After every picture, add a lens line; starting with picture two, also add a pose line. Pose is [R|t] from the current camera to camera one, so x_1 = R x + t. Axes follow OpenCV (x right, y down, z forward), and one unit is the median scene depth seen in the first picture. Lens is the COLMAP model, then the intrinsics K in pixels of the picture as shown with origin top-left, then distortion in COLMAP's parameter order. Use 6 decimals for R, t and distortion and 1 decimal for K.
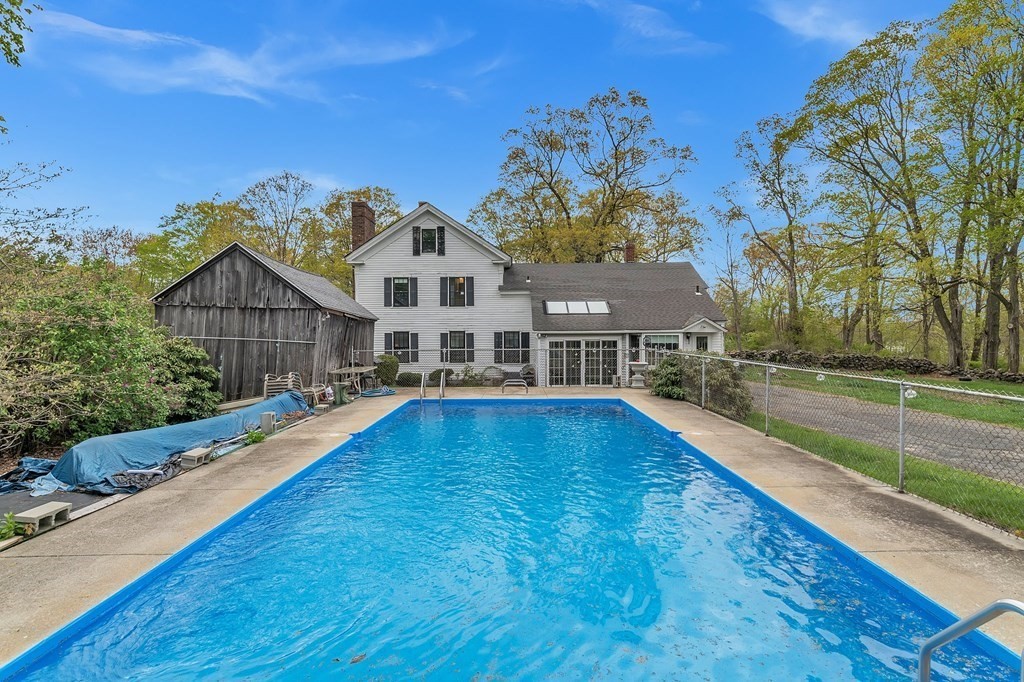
lens RADIAL K [[527.6, 0, 512.0], [0, 527.6, 341.0], [0, 0, 1]] dist [-0.000449, 0.000608]
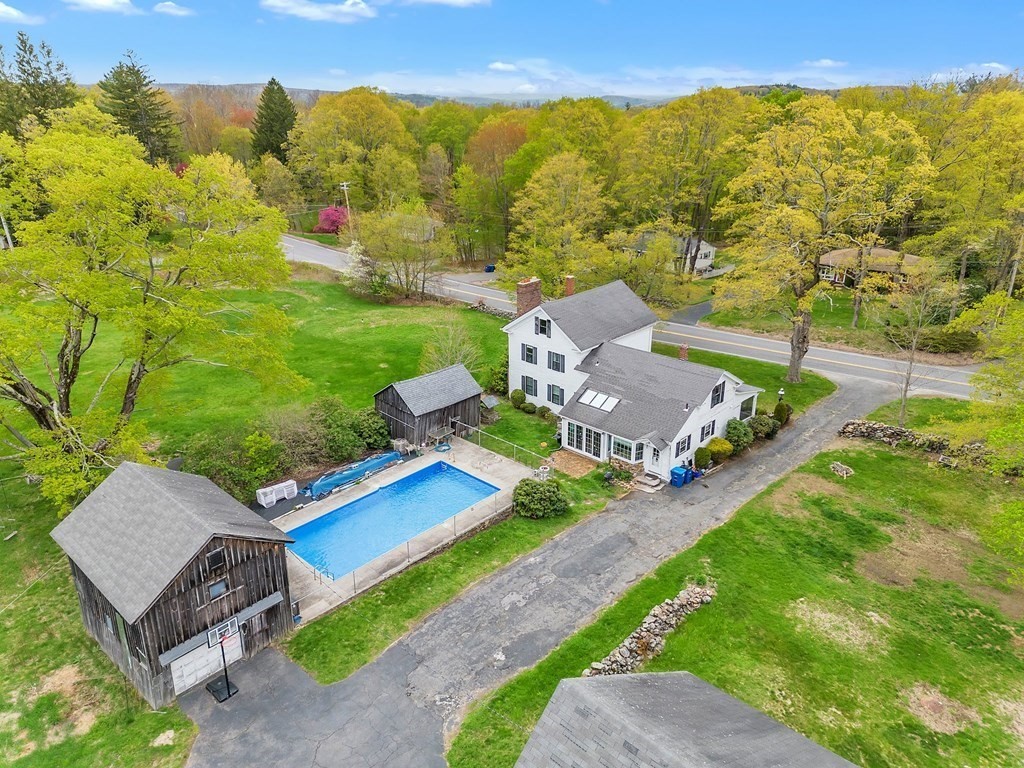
lens RADIAL K [[704.7, 0, 512.0], [0, 704.7, 384.0], [0, 0, 1]] dist [0.209603, -0.119706]
pose [[0.728326, 0.253942, -0.636439, 1.136605], [-0.008254, 0.931979, 0.362419, -0.783699], [0.685181, -0.258706, 0.680881, -0.514640]]
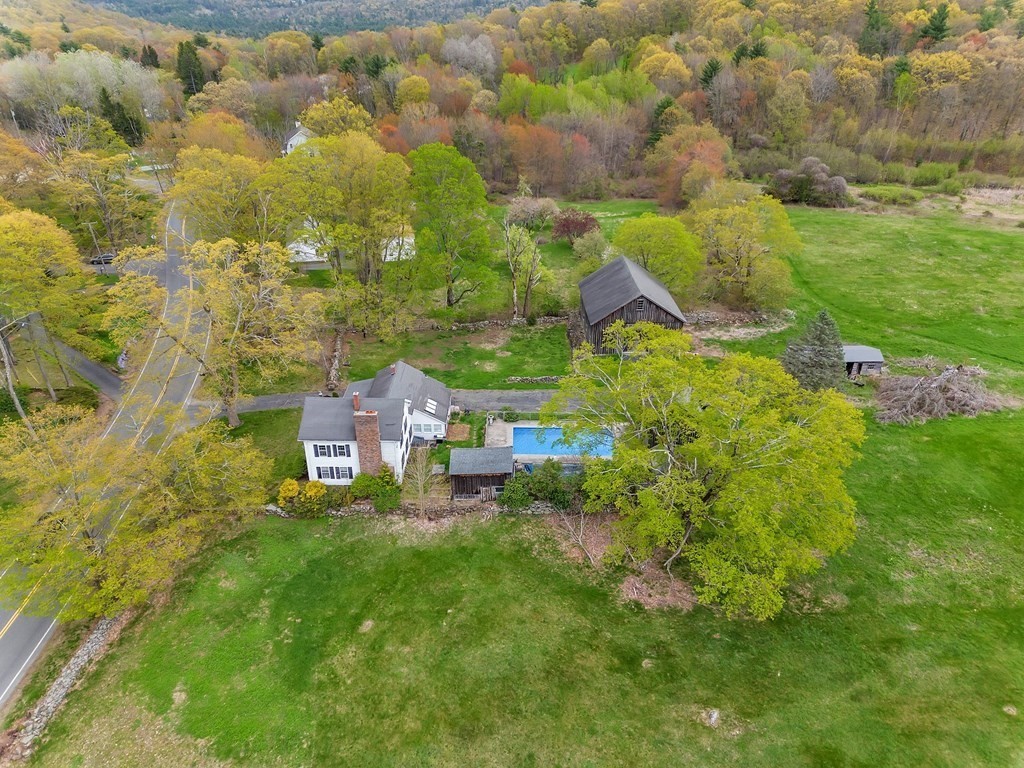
lens RADIAL K [[704.7, 0, 512.0], [0, 704.7, 384.0], [0, 0, 1]] dist [0.209603, -0.119706]
pose [[0.013078, -0.485303, 0.874248, -2.680206], [0.009420, 0.874344, 0.485215, -1.725514], [-0.999870, 0.001890, 0.016007, 0.496921]]
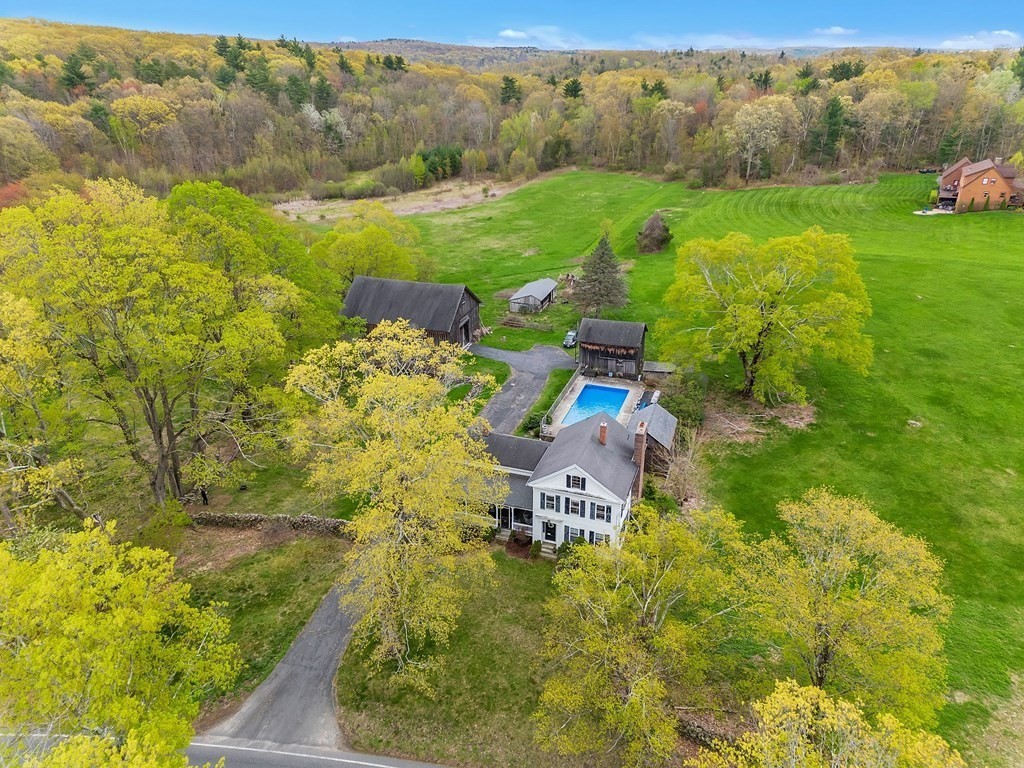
lens RADIAL K [[704.7, 0, 512.0], [0, 704.7, 384.0], [0, 0, 1]] dist [0.209603, -0.119706]
pose [[-0.940219, -0.133128, 0.313471, -0.636712], [0.010622, 0.908523, 0.417700, -1.403589], [-0.340403, 0.396059, -0.852797, 3.200383]]
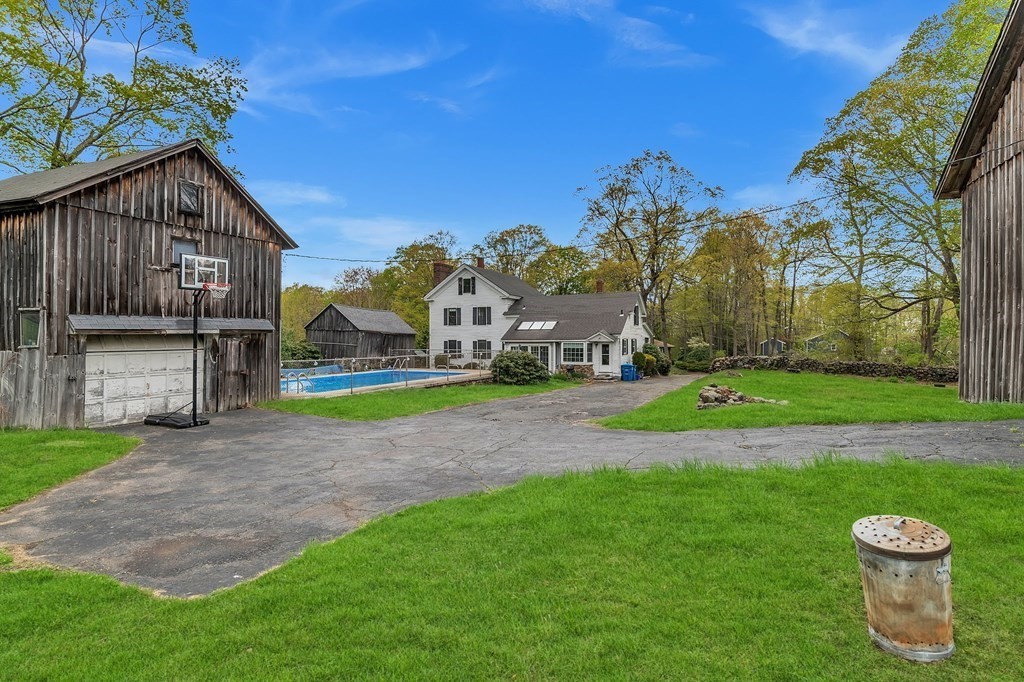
lens RADIAL K [[527.6, 0, 512.0], [0, 527.6, 341.0], [0, 0, 1]] dist [-0.000449, 0.000608]
pose [[0.912088, 0.004753, -0.409968, 0.658756], [-0.009673, 0.999904, -0.009927, 0.000238], [0.409881, 0.013020, 0.912046, -0.463484]]
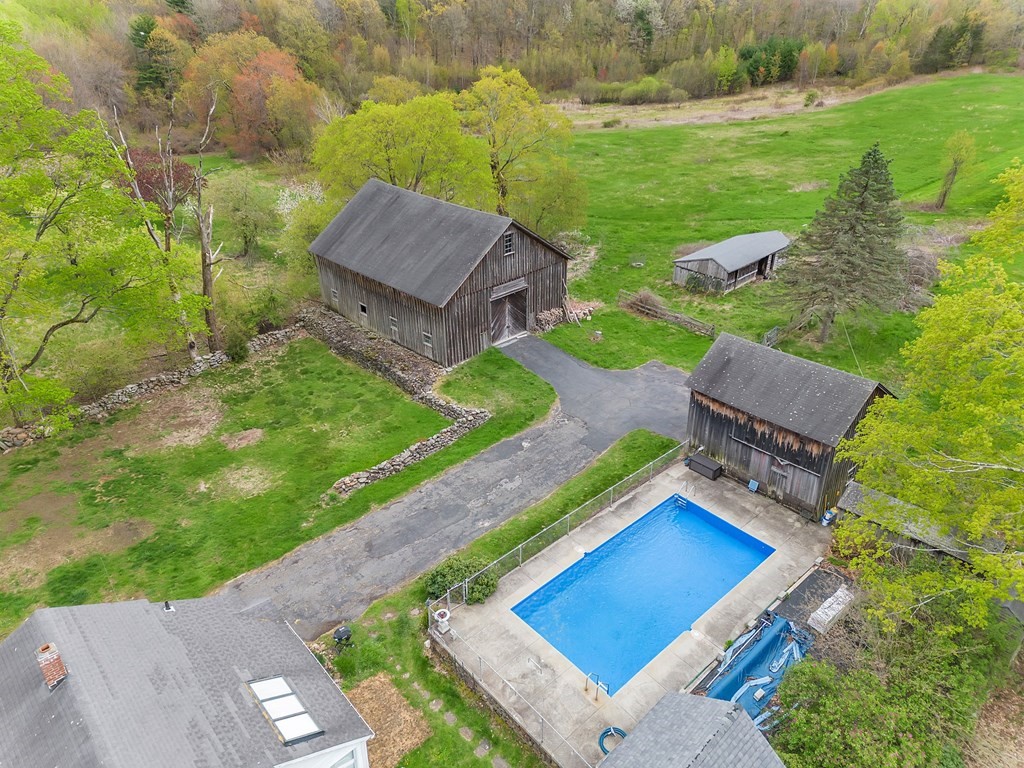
lens RADIAL K [[704.7, 0, 512.0], [0, 704.7, 384.0], [0, 0, 1]] dist [0.209603, -0.119706]
pose [[-0.673298, -0.355134, 0.648498, -0.526328], [0.011804, 0.871819, 0.489686, -0.850961], [-0.739277, 0.337359, -0.582802, 1.110650]]
